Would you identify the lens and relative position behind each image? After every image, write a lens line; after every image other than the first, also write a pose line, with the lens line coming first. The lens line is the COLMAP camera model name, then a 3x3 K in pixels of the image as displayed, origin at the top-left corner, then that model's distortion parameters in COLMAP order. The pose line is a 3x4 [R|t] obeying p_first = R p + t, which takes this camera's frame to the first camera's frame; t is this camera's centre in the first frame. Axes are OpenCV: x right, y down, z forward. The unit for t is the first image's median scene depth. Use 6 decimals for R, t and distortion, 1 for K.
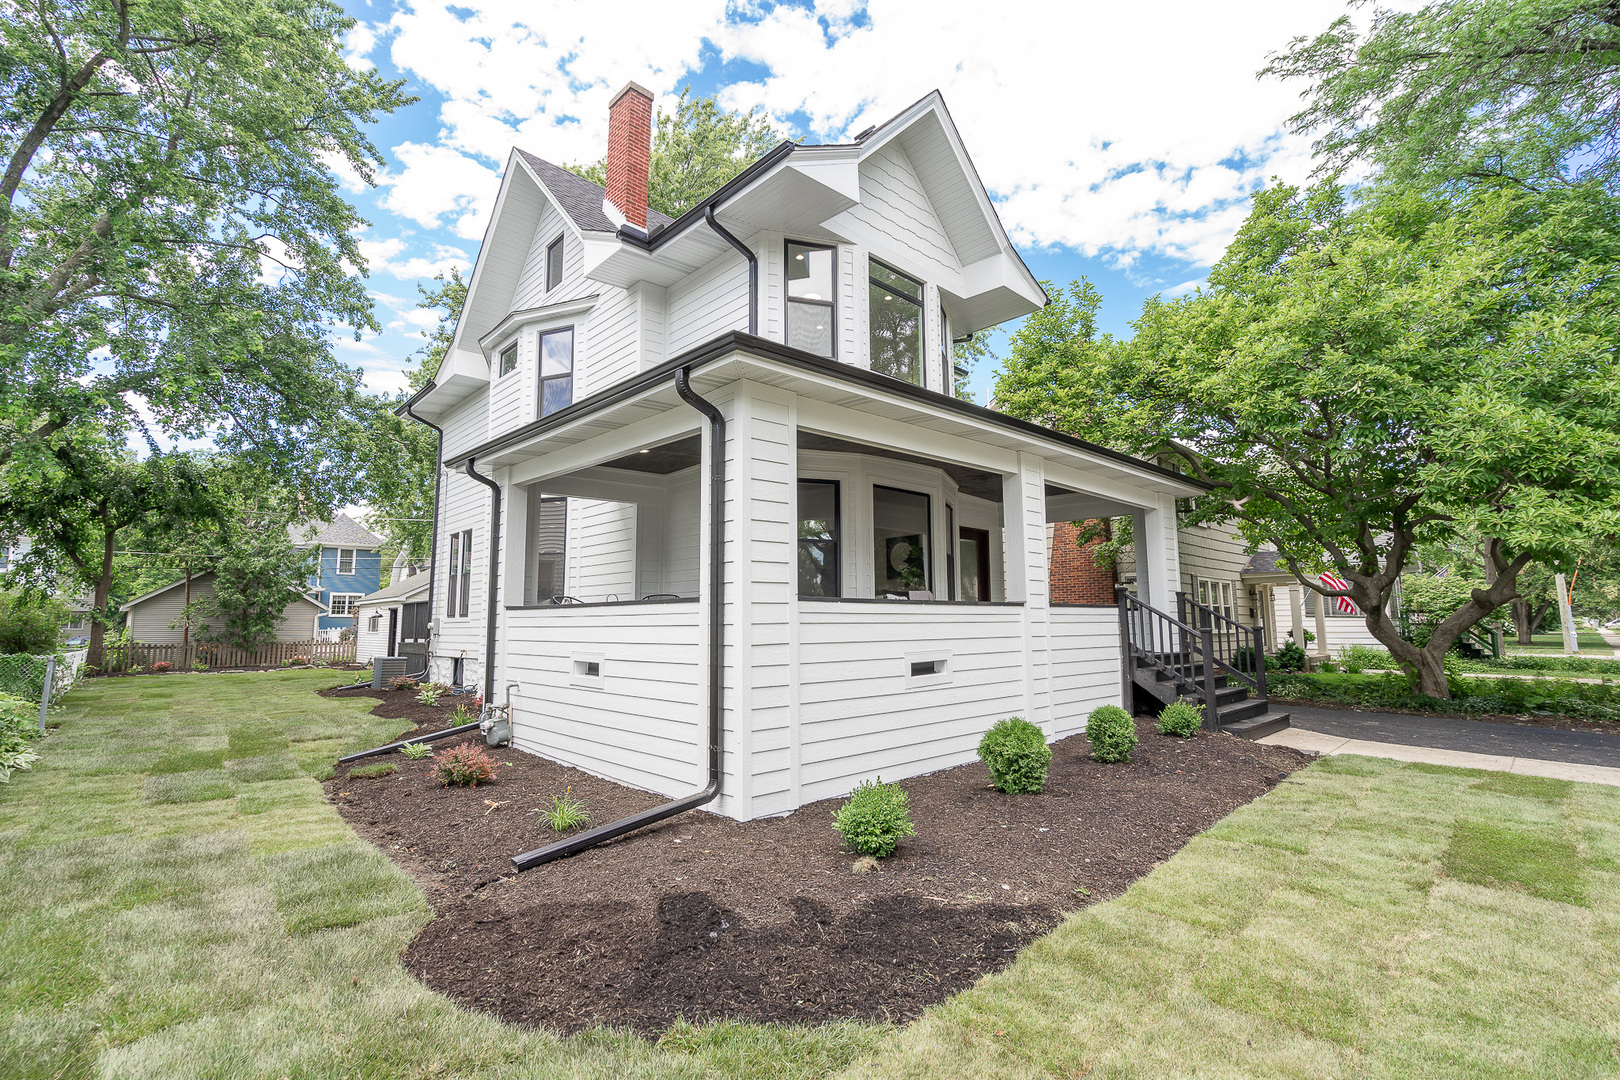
lens RADIAL K [[725.2, 0, 851.0], [0, 725.2, 530.3], [0, 0, 1]] dist [-0.000523, 0.000186]
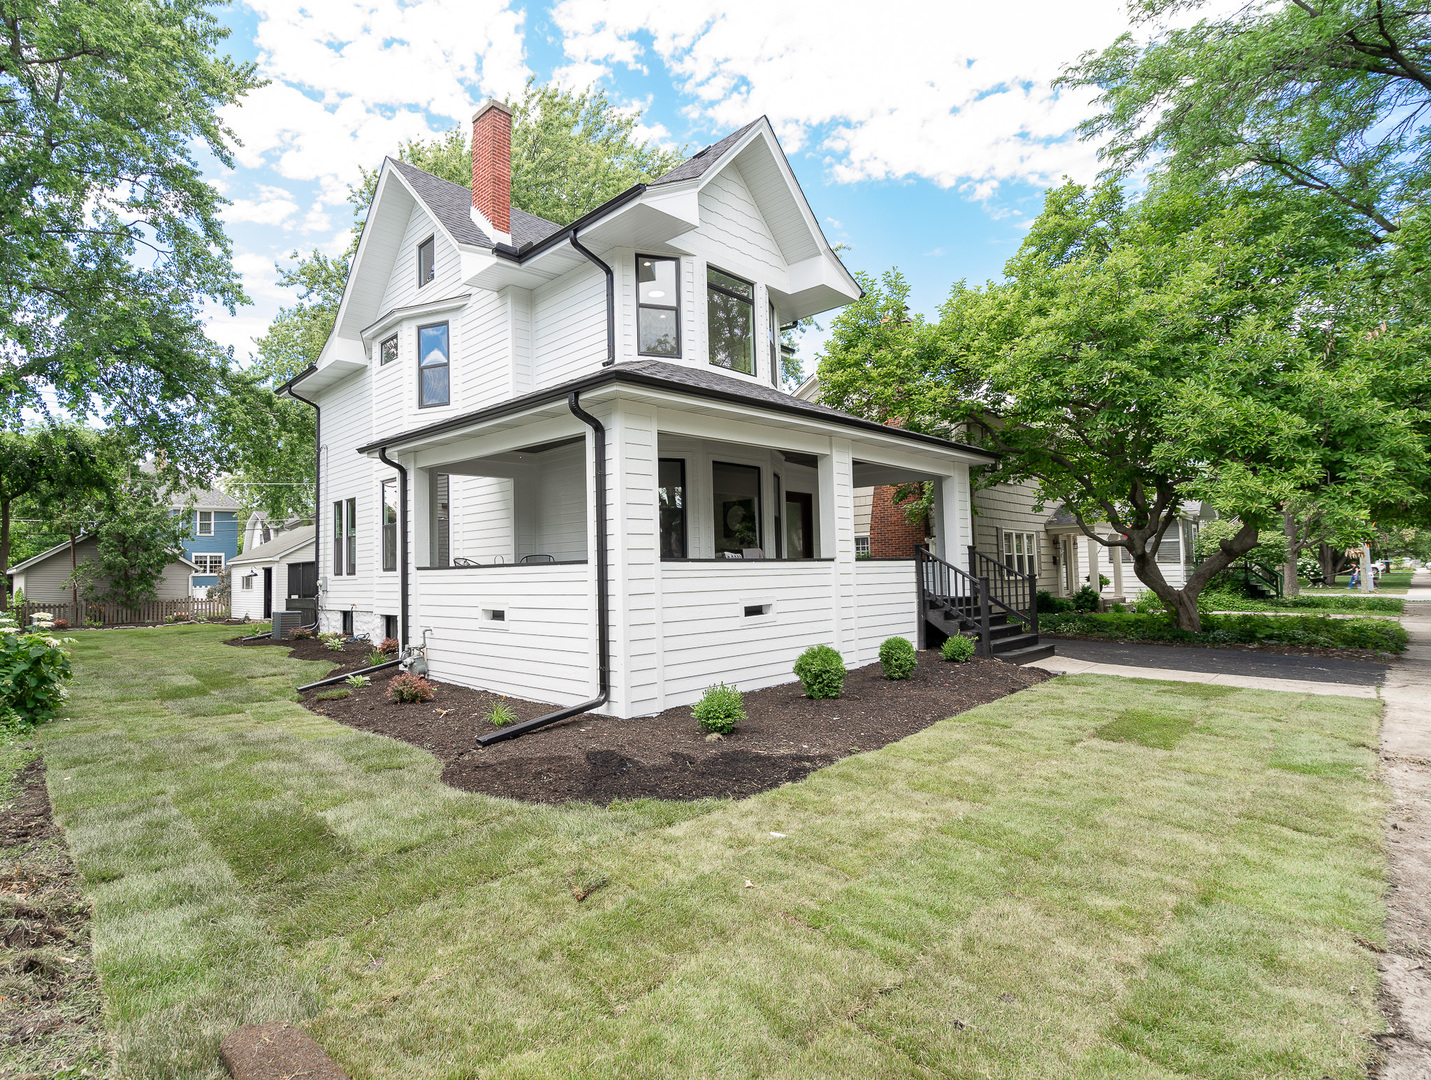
lens RADIAL K [[729.1, 0, 715.5], [0, 729.1, 540.0], [0, 0, 1]] dist [0.010771, -0.000187]
pose [[0.999077, -0.012202, 0.041177, -0.013302], [0.008801, 0.996611, 0.081785, -0.027732], [-0.042036, -0.081347, 0.995799, -0.184162]]
